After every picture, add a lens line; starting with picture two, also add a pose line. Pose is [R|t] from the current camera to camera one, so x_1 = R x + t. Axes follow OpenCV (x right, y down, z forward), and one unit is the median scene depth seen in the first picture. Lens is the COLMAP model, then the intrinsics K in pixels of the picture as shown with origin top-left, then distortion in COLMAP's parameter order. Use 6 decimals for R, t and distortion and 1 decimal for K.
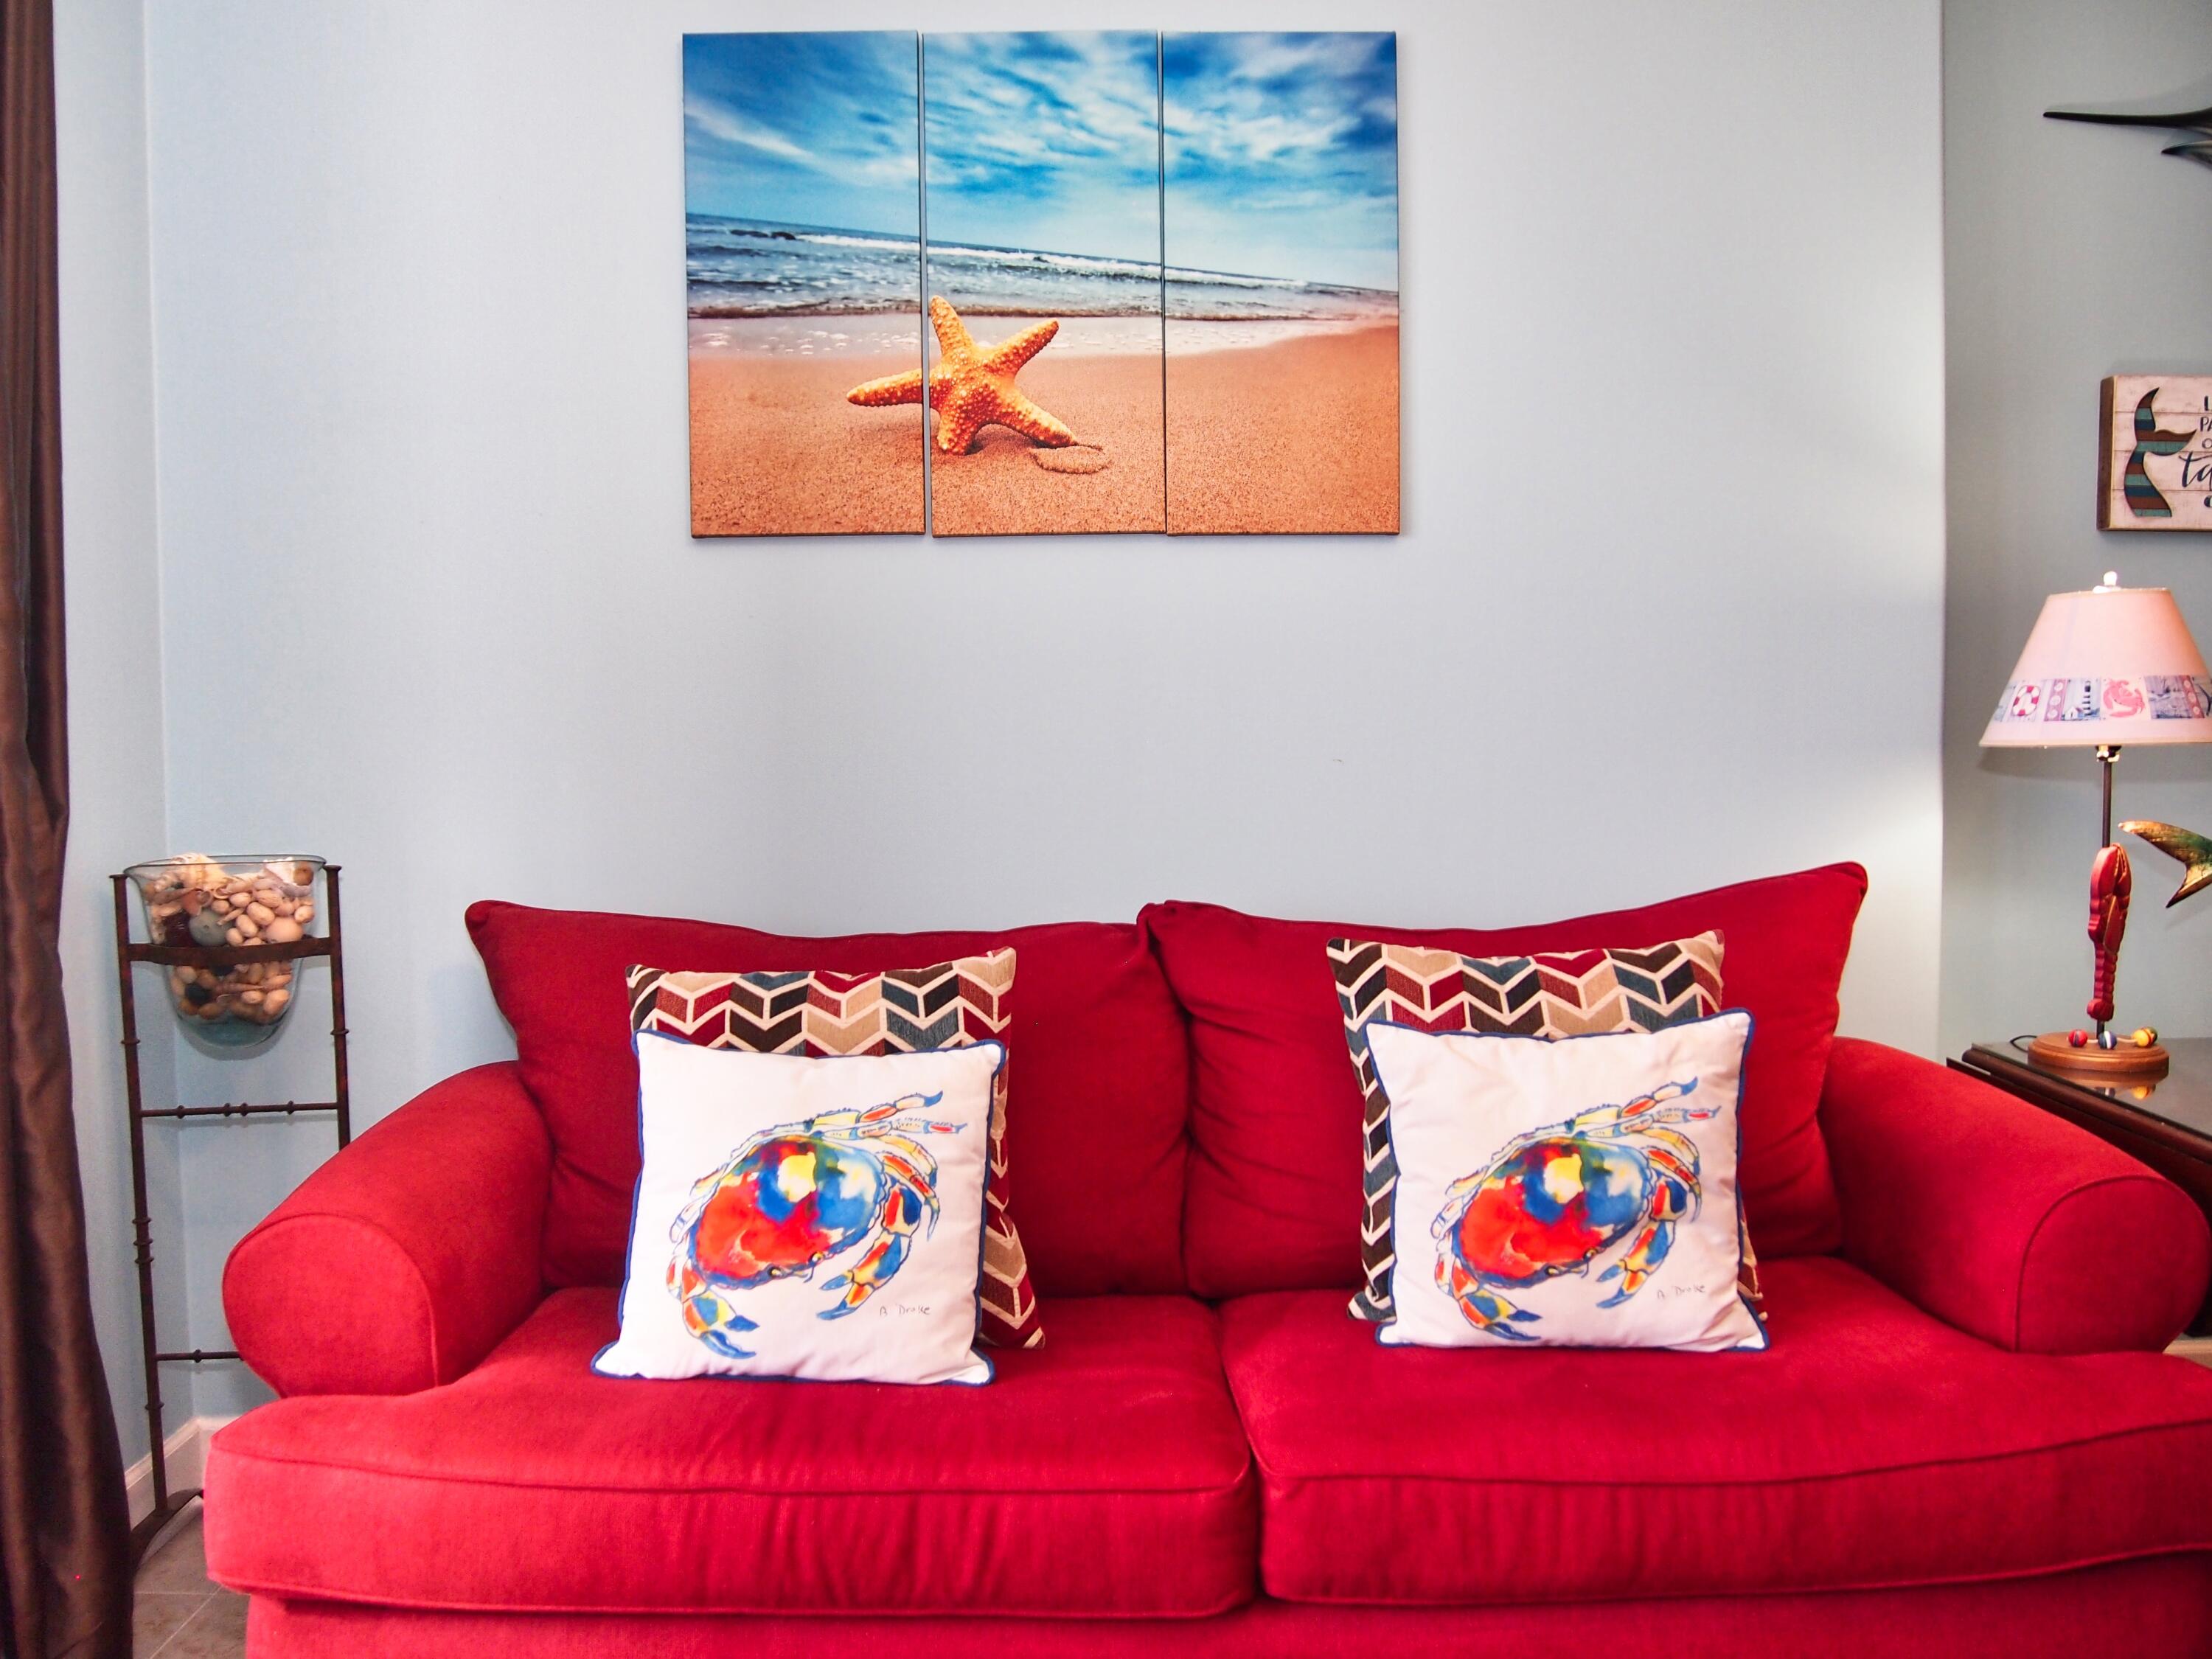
lens RADIAL K [[1809.5, 0, 1106.0], [0, 1809.5, 829.5], [0, 0, 1]] dist [-0.065669, 0.019993]
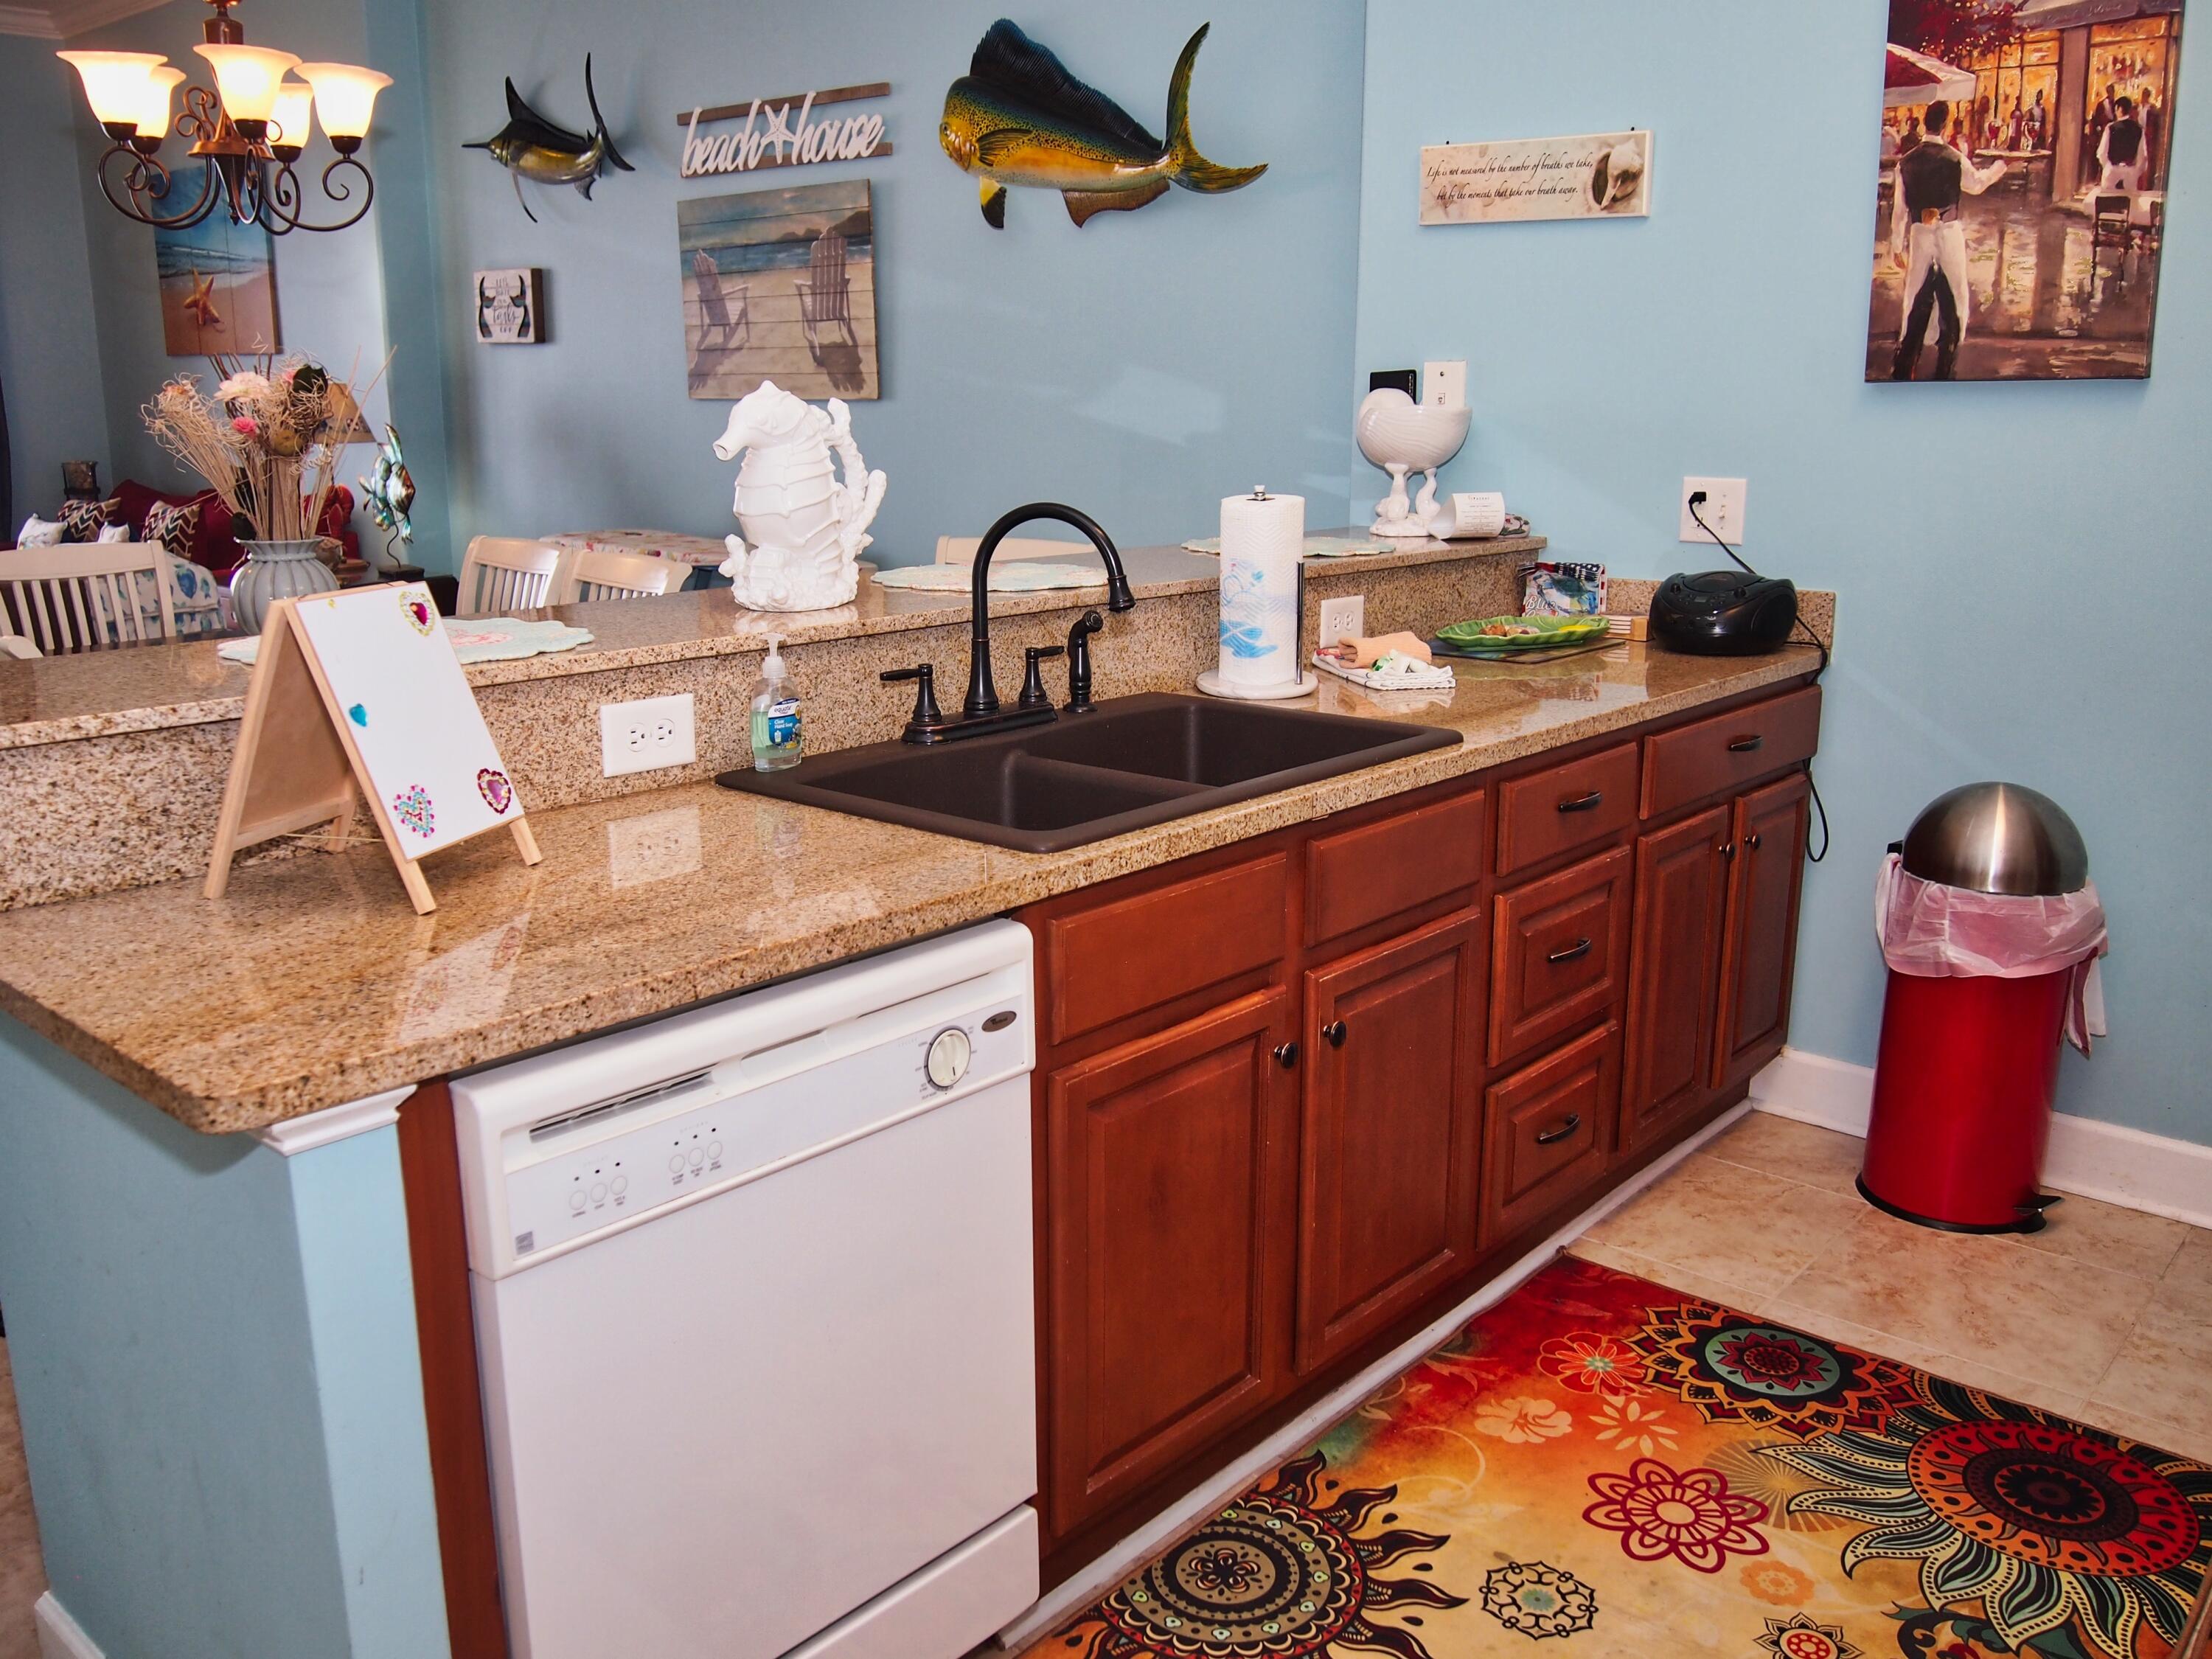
lens RADIAL K [[1836.8, 0, 1106.0], [0, 1836.8, 829.5], [0, 0, 1]] dist [-0.068985, 0.047507]
pose [[0.737058, 0.173624, -0.653147, 2.928712], [-0.061337, 0.979634, 0.191196, -0.065040], [0.673040, -0.100860, 0.732696, -0.183796]]
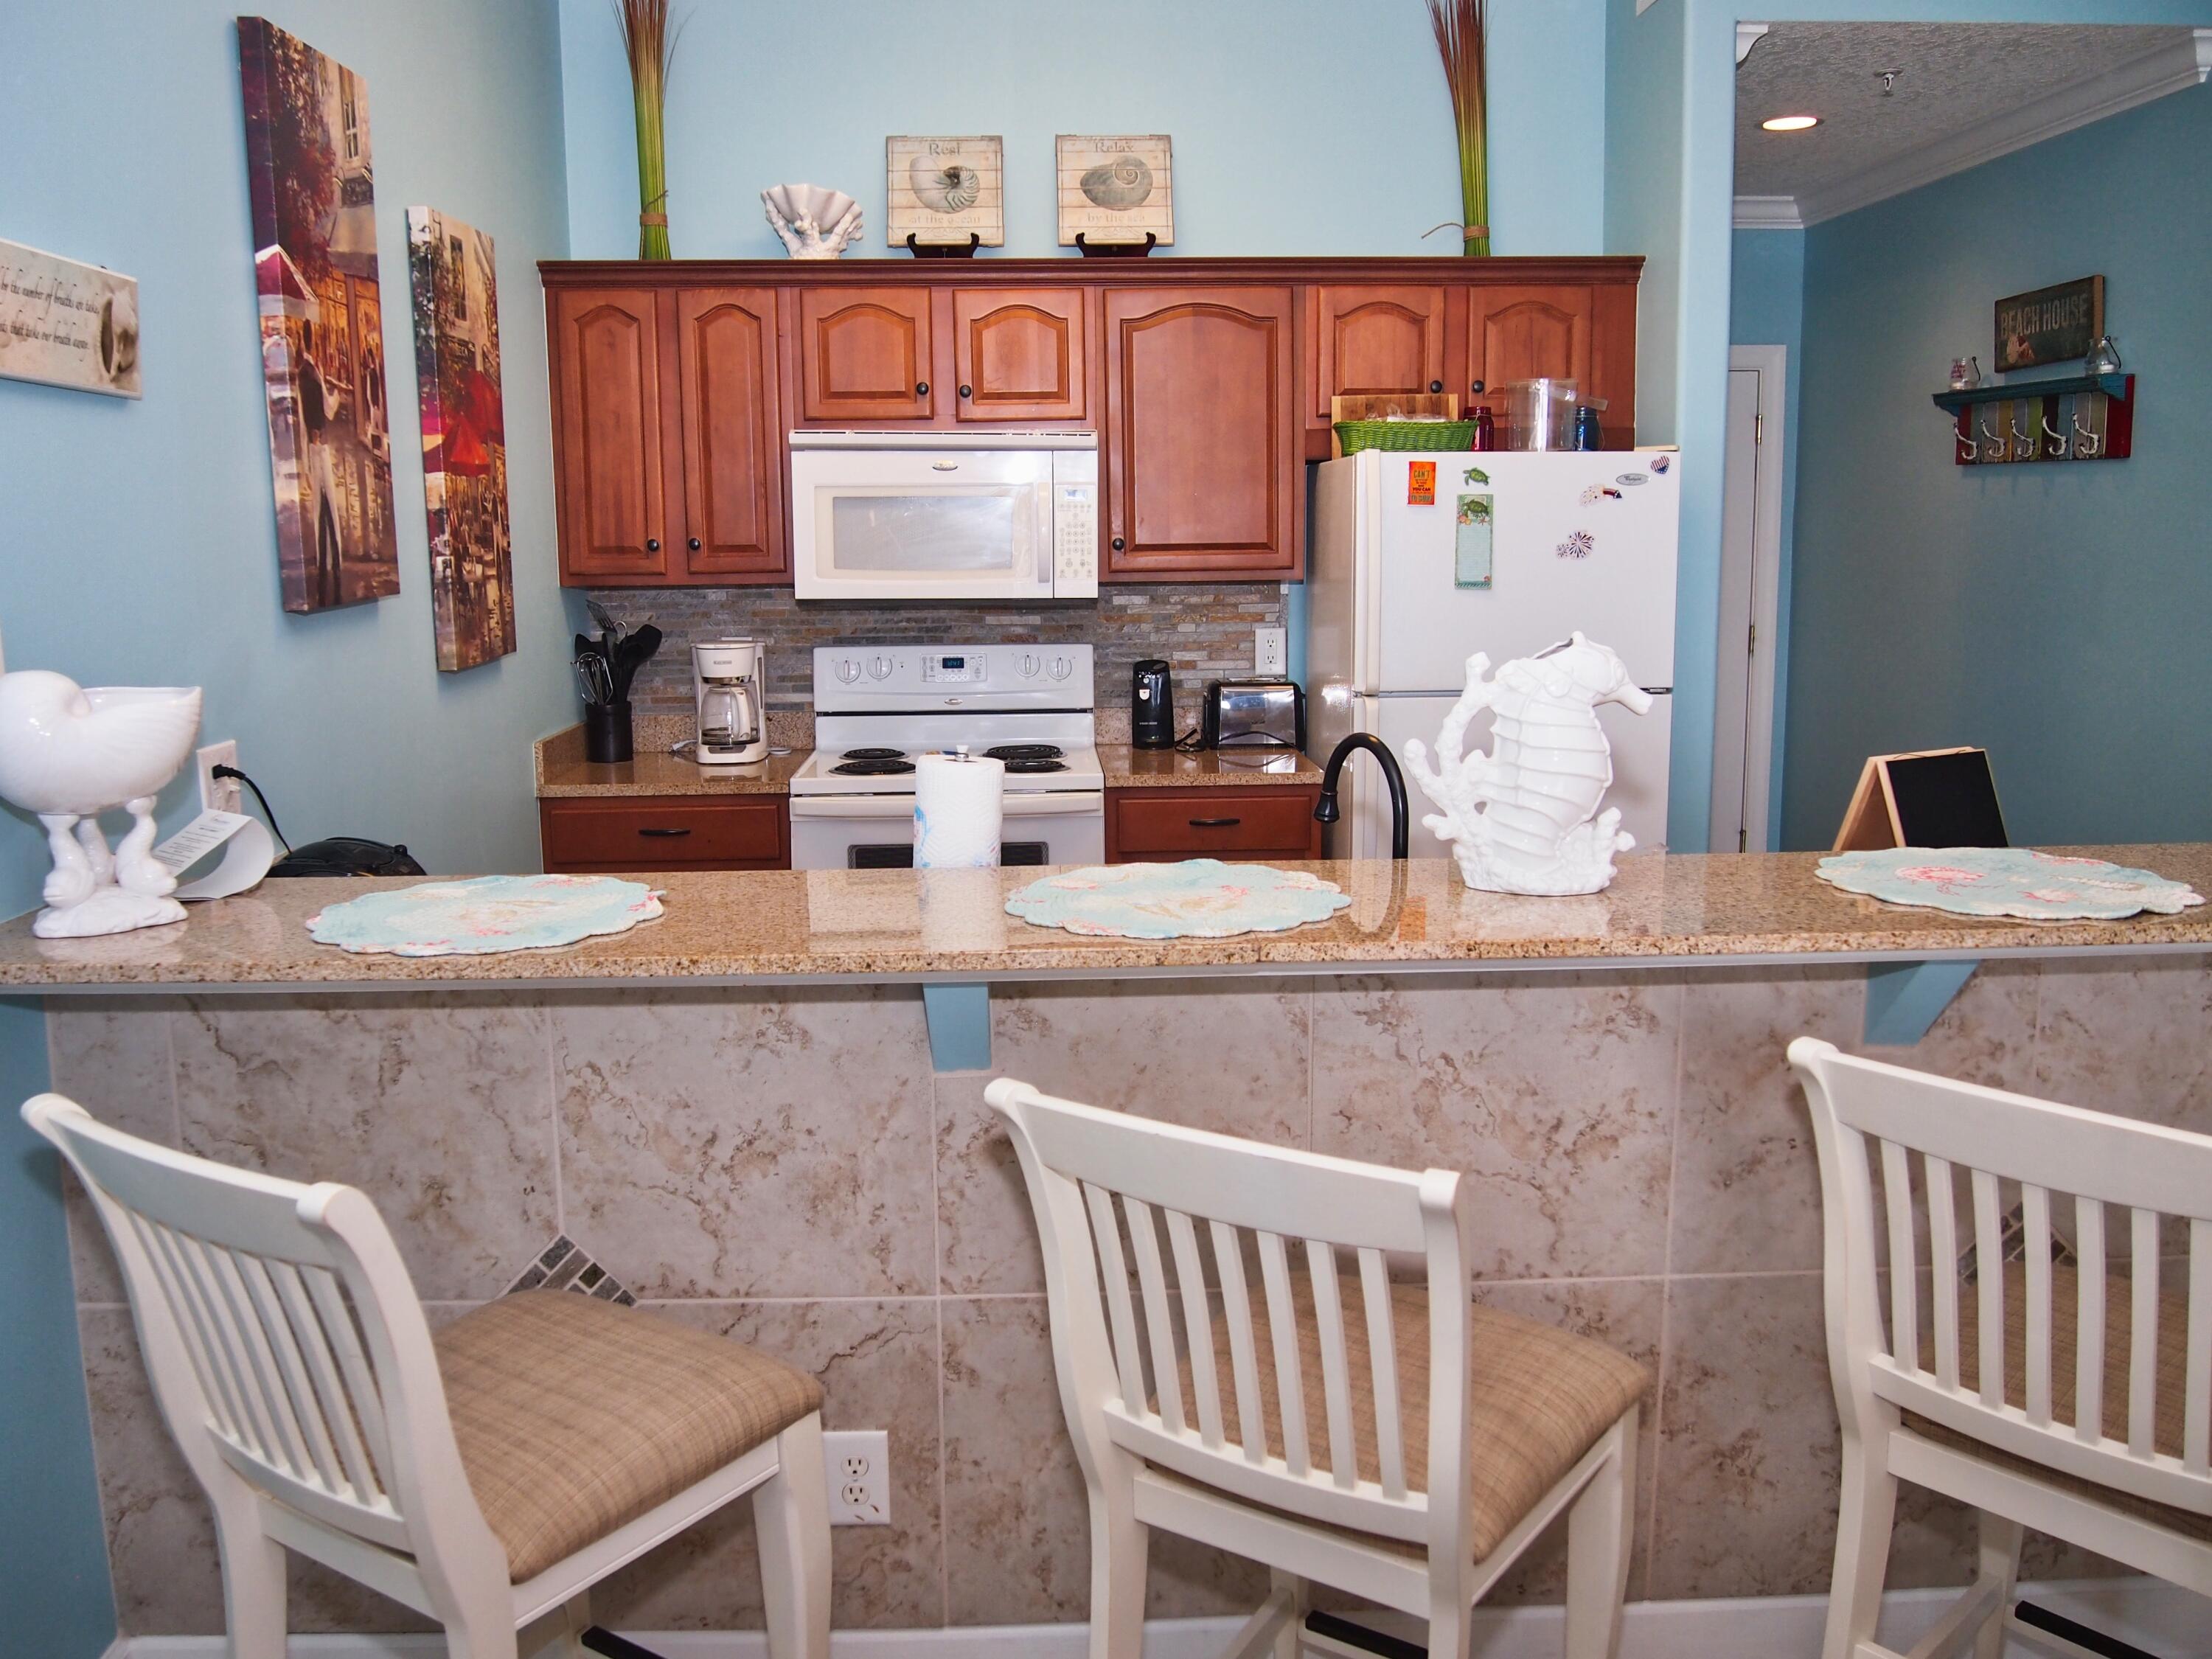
lens RADIAL K [[1809.5, 0, 1106.0], [0, 1809.5, 829.5], [0, 0, 1]] dist [-0.065669, 0.019993]
pose [[-0.026353, -0.153057, 0.987866, 1.398781], [0.087608, 0.984053, 0.154803, -0.151230], [-0.995806, 0.090624, -0.012523, 0.604336]]
